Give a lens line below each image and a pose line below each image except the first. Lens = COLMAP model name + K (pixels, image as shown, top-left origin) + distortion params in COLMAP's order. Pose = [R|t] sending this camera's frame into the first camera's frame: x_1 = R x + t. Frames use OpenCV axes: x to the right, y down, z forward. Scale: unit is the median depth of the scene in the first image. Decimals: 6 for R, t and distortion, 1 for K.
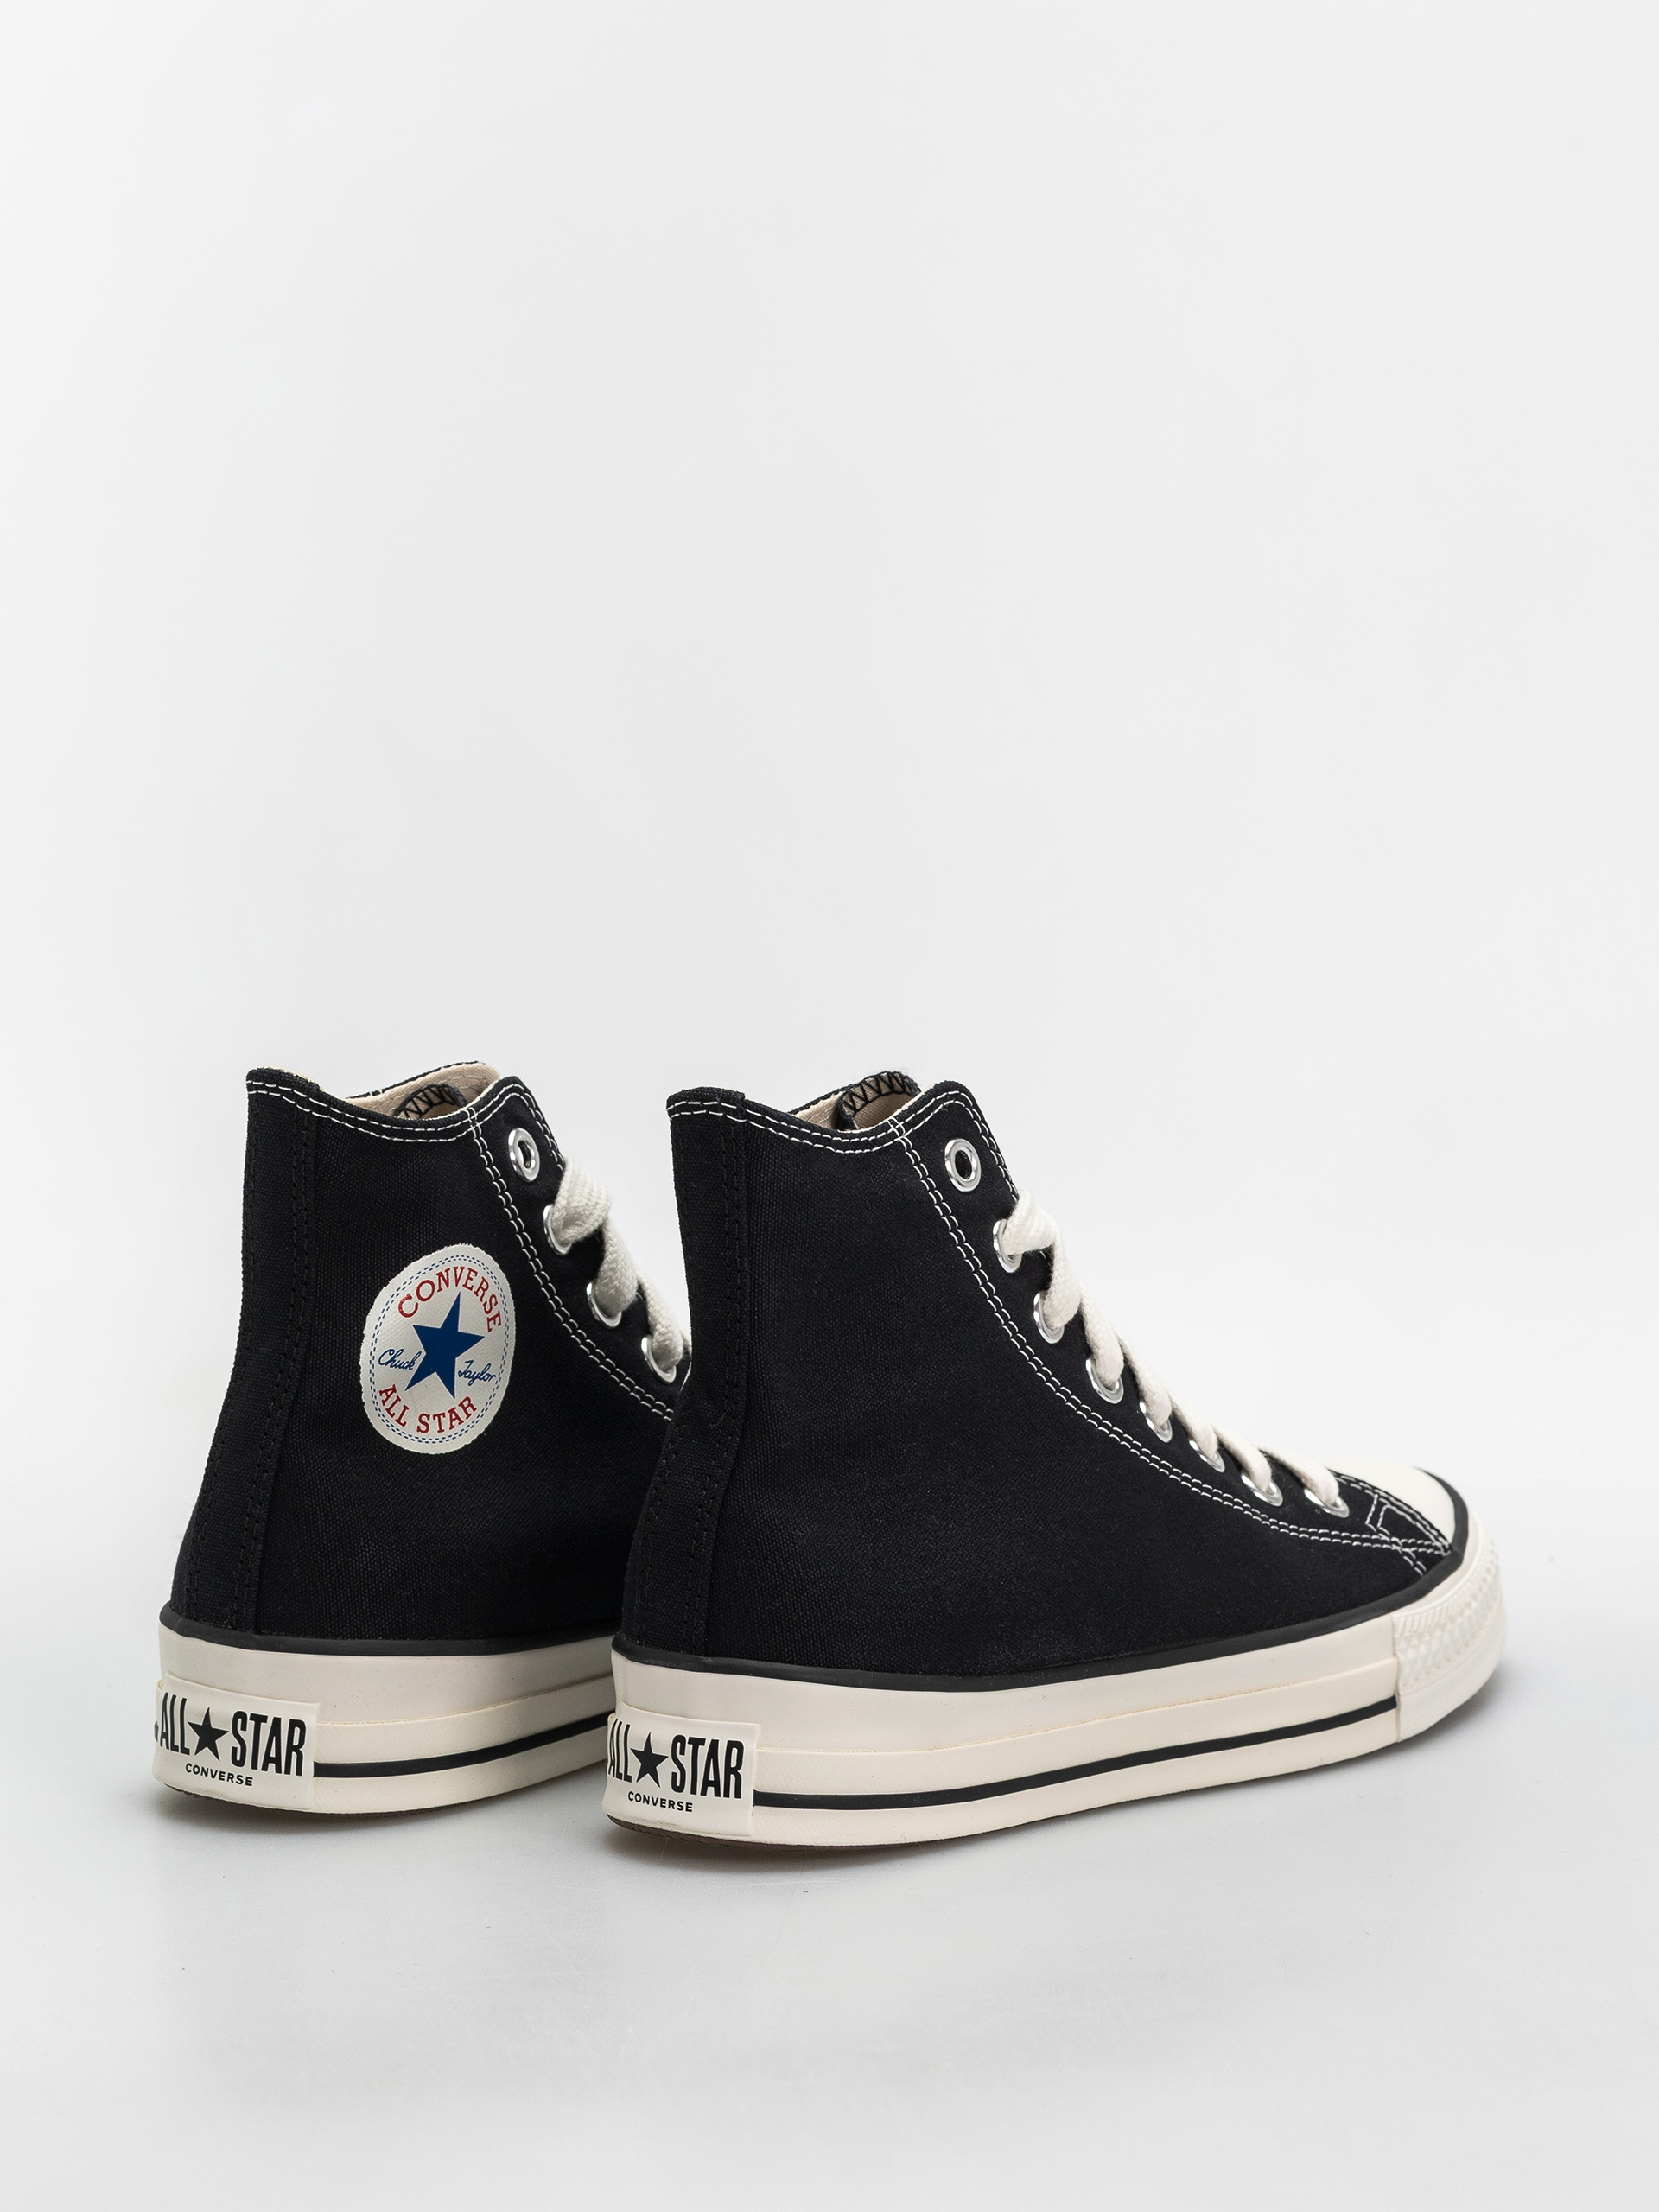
lens RADIAL K [[6708.7, 0, 829.5], [0, 6708.7, 1106.0], [0, 0, 1]] dist [-0.004175, -1.242702]
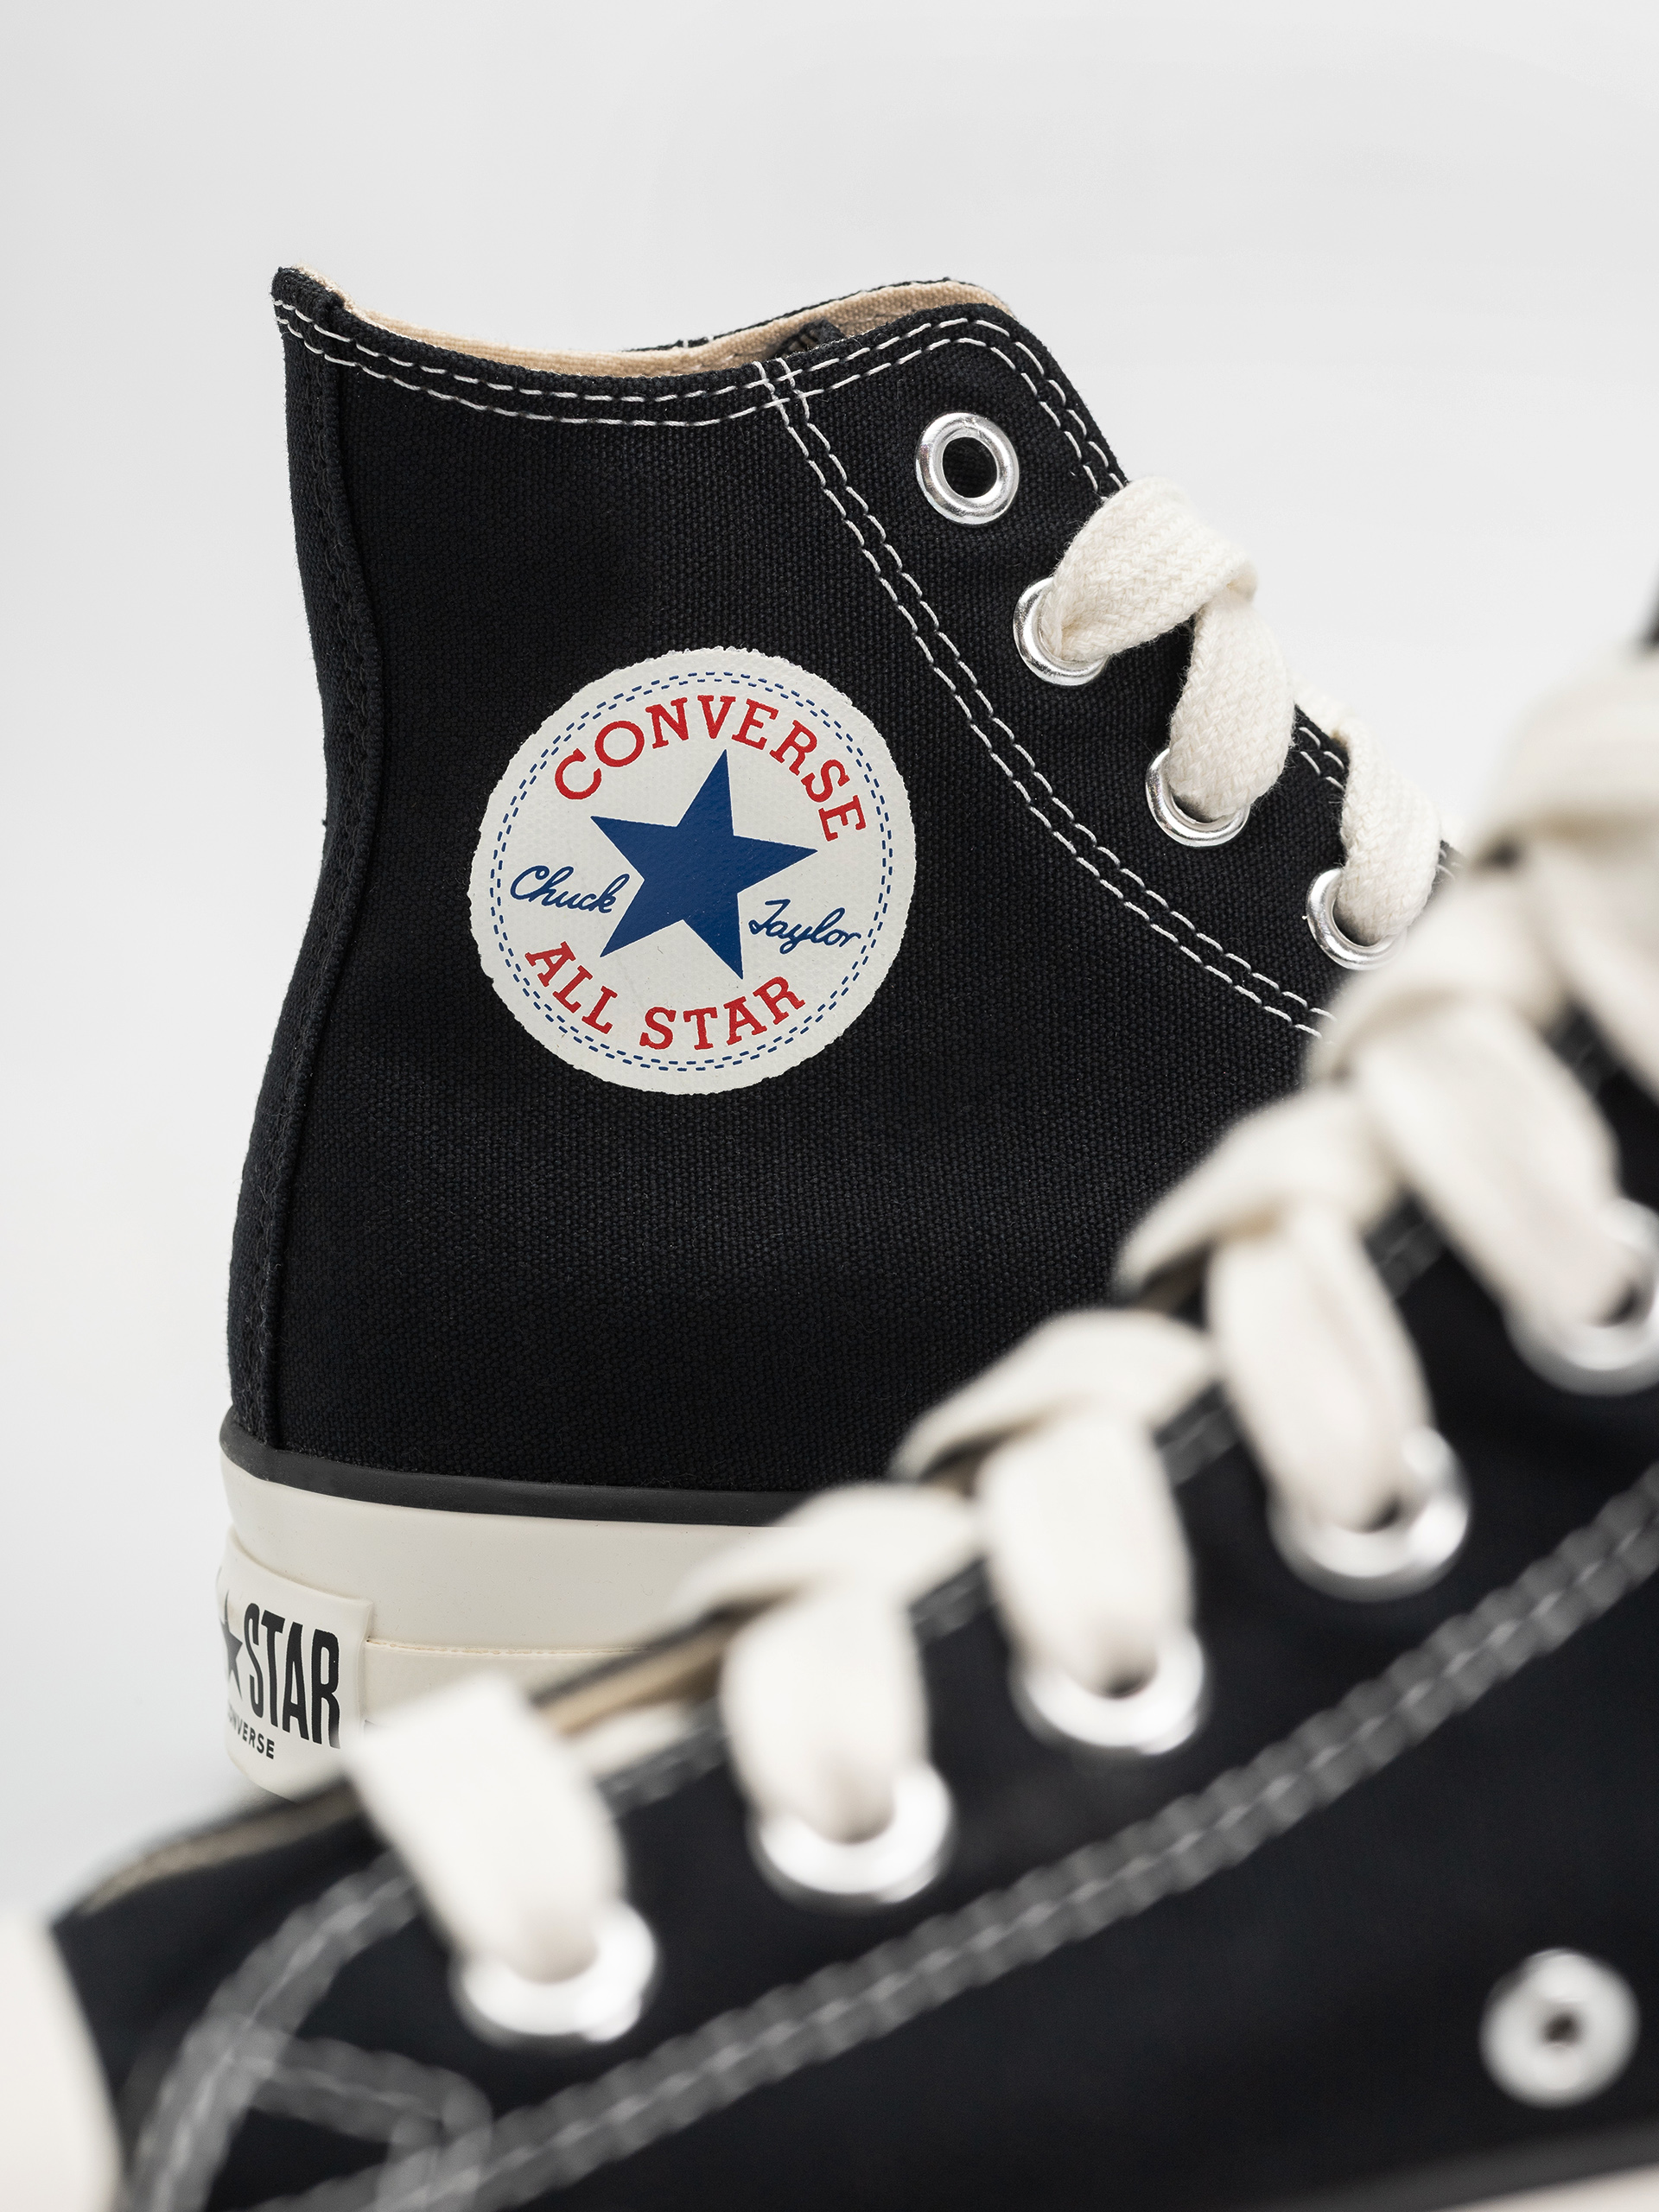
lens RADIAL K [[6708.7, 0, 829.5], [0, 6708.7, 1106.0], [0, 0, 1]] dist [-0.004175, -1.242702]
pose [[0.799964, 0.037050, -0.598904, 0.232993], [-0.013044, 0.998930, 0.044374, 0.031724], [0.599907, -0.027685, 0.799591, 0.630774]]
